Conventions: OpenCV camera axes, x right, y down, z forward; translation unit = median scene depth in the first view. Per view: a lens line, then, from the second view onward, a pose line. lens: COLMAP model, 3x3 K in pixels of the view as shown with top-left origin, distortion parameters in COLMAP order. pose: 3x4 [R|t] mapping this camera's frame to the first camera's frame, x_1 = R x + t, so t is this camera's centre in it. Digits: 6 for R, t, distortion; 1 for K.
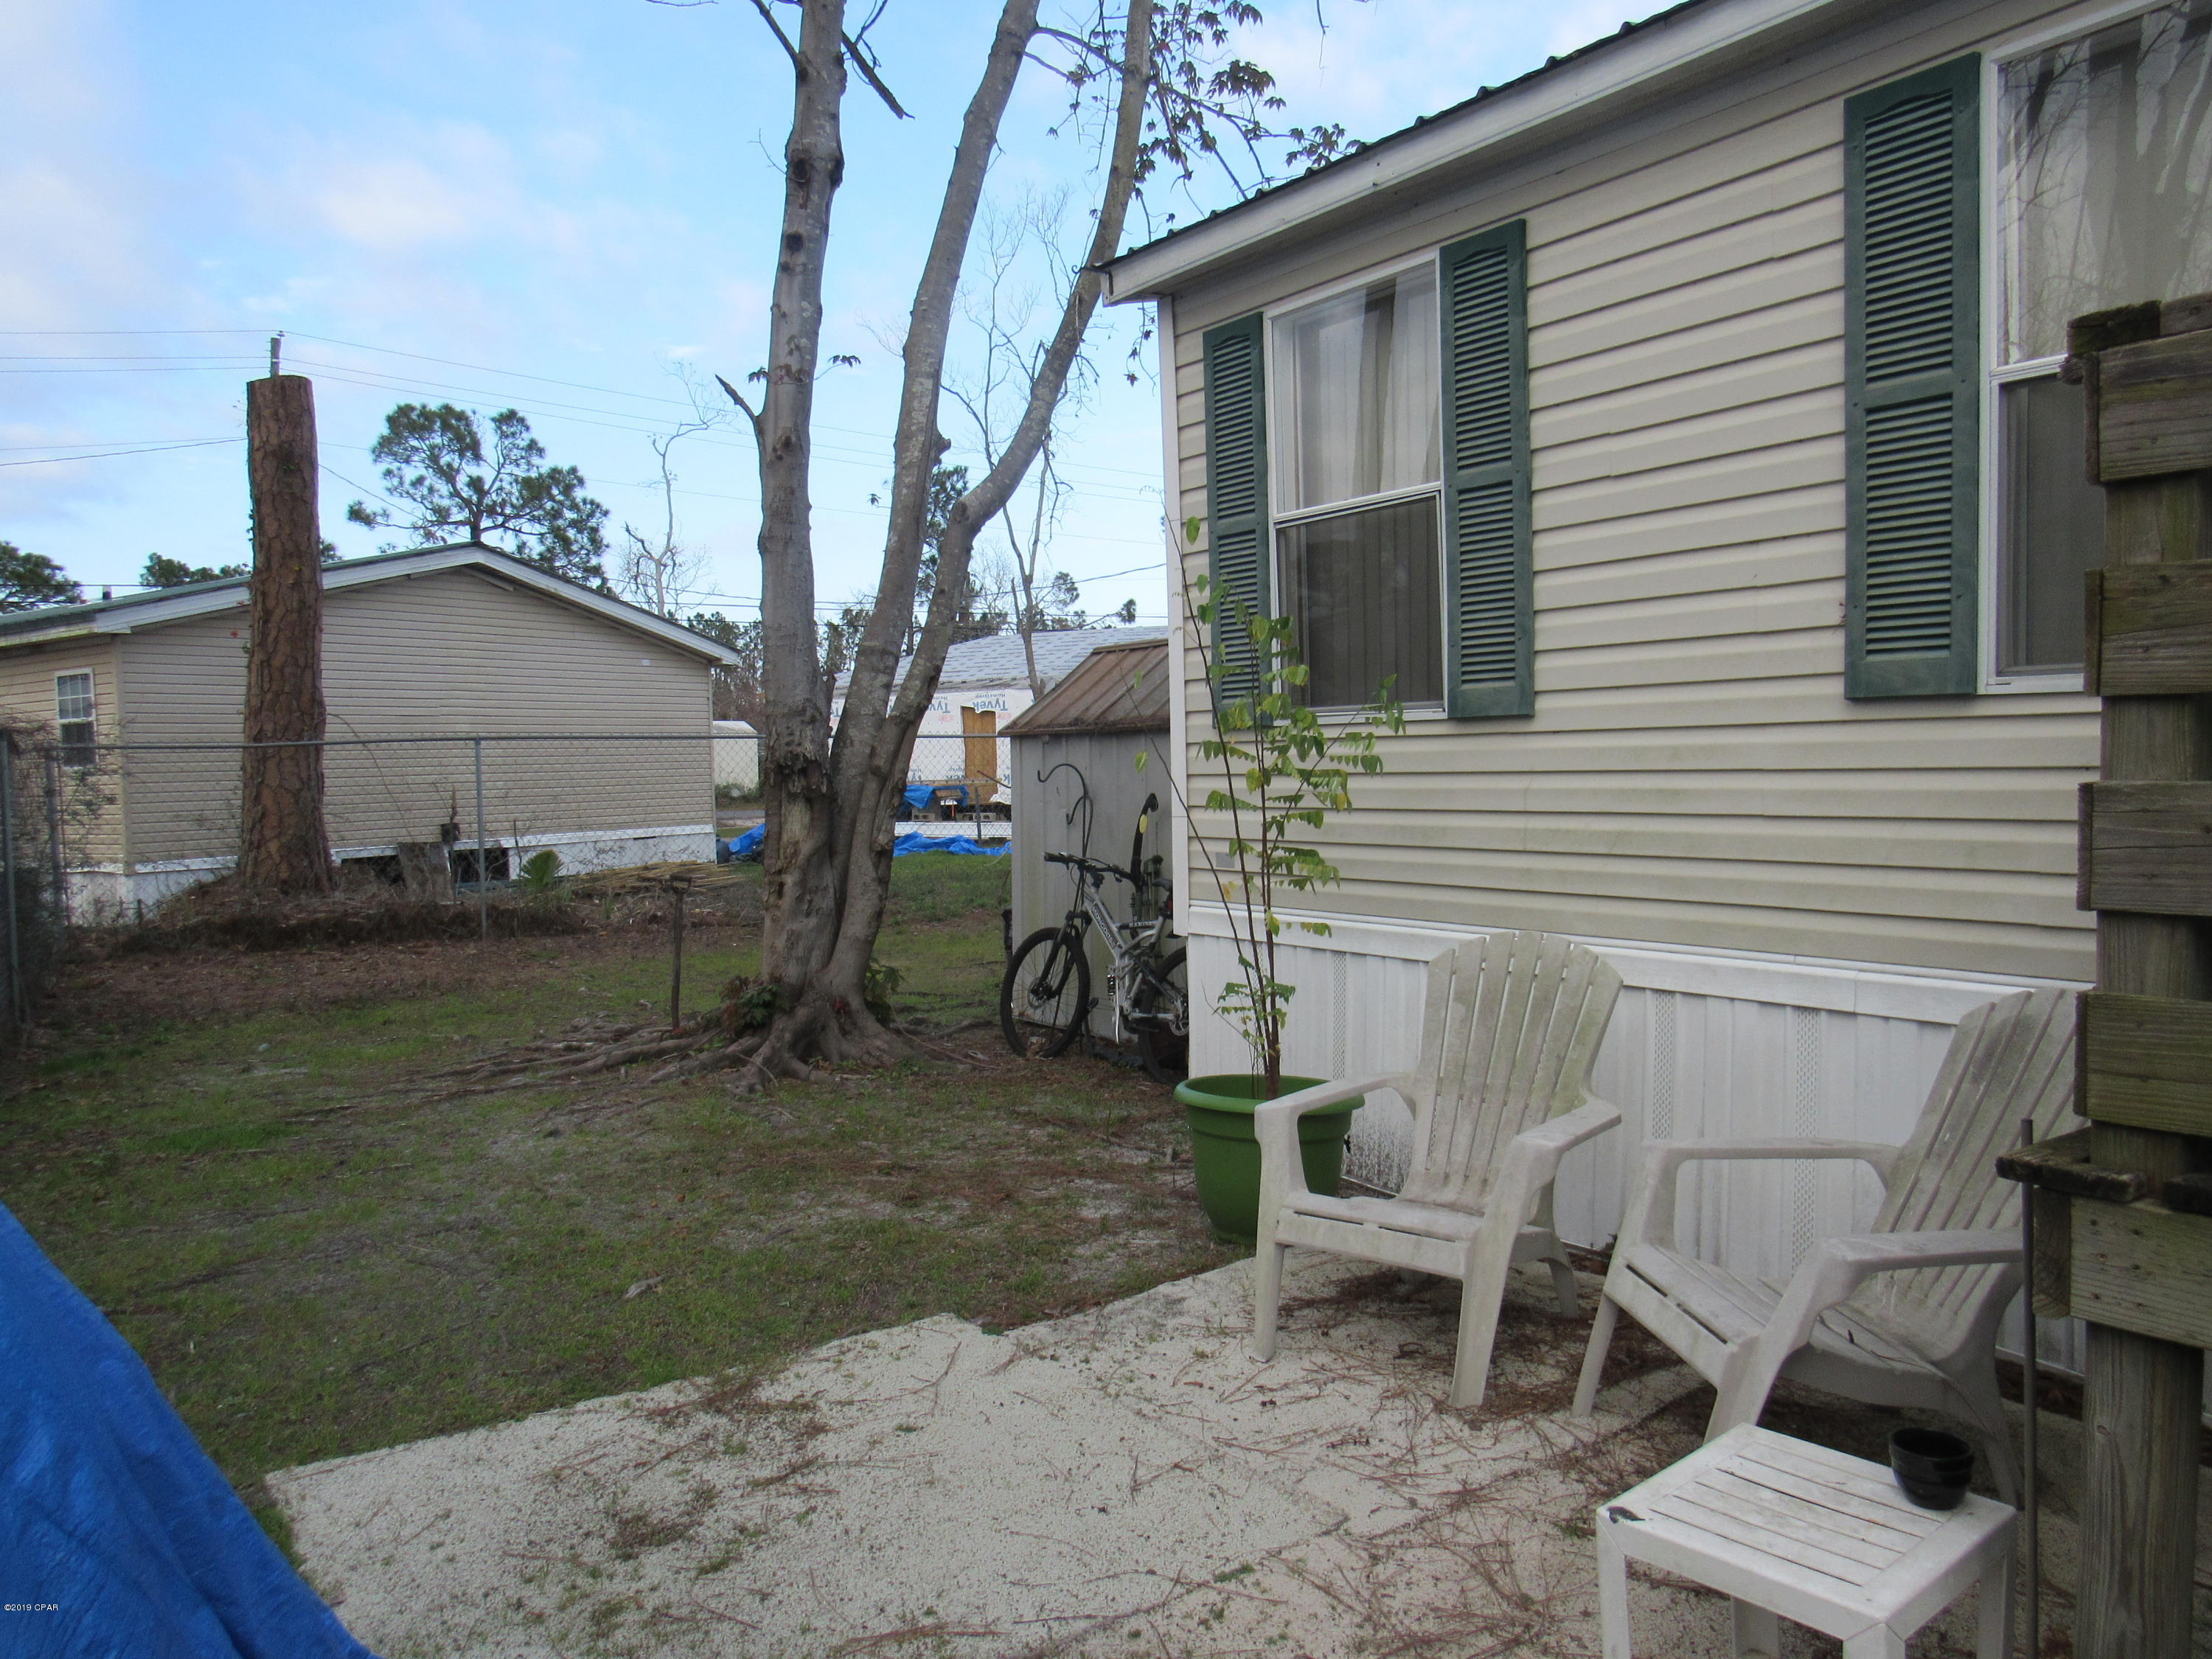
lens RADIAL K [[1561.0, 0, 1106.0], [0, 1561.0, 829.5], [0, 0, 1]] dist [-0.021676, -0.000348]
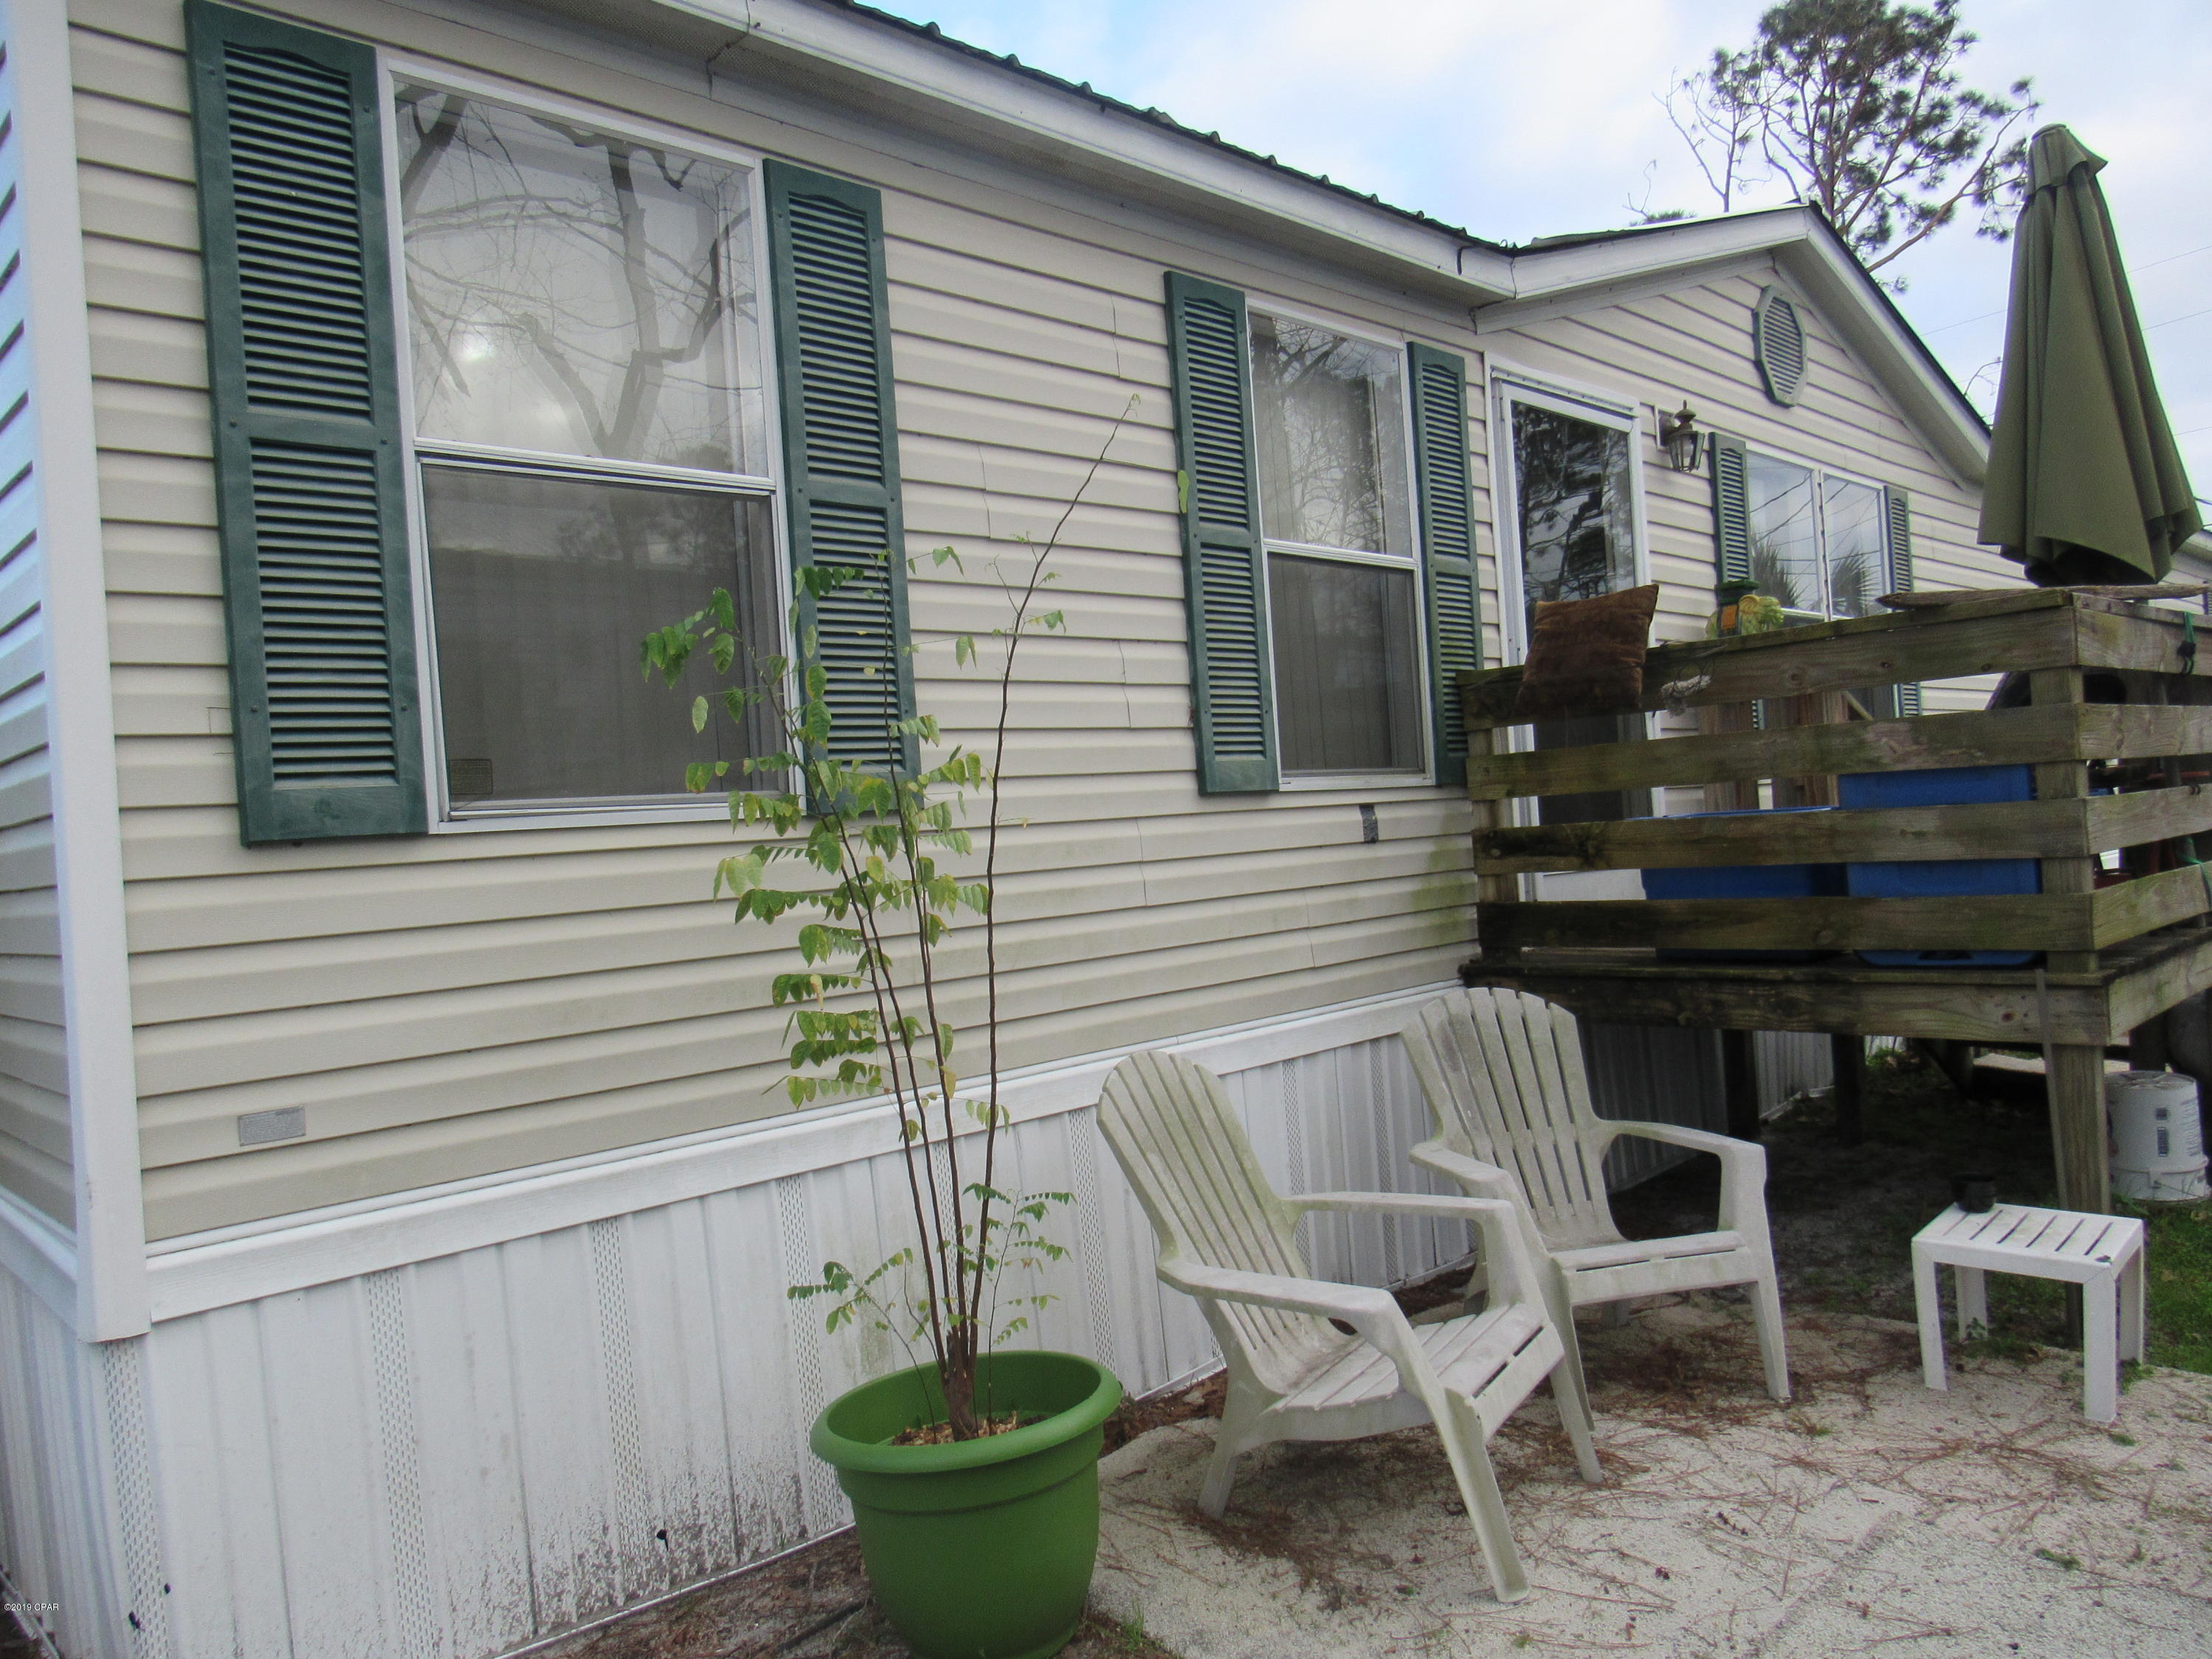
lens RADIAL K [[1561.0, 0, 1106.0], [0, 1561.0, 829.5], [0, 0, 1]] dist [-0.021676, -0.000348]
pose [[-0.125891, 0.032298, 0.991518, -0.665981], [0.114975, 0.993210, -0.017755, -0.049180], [-0.985359, 0.111764, -0.128750, 1.287347]]
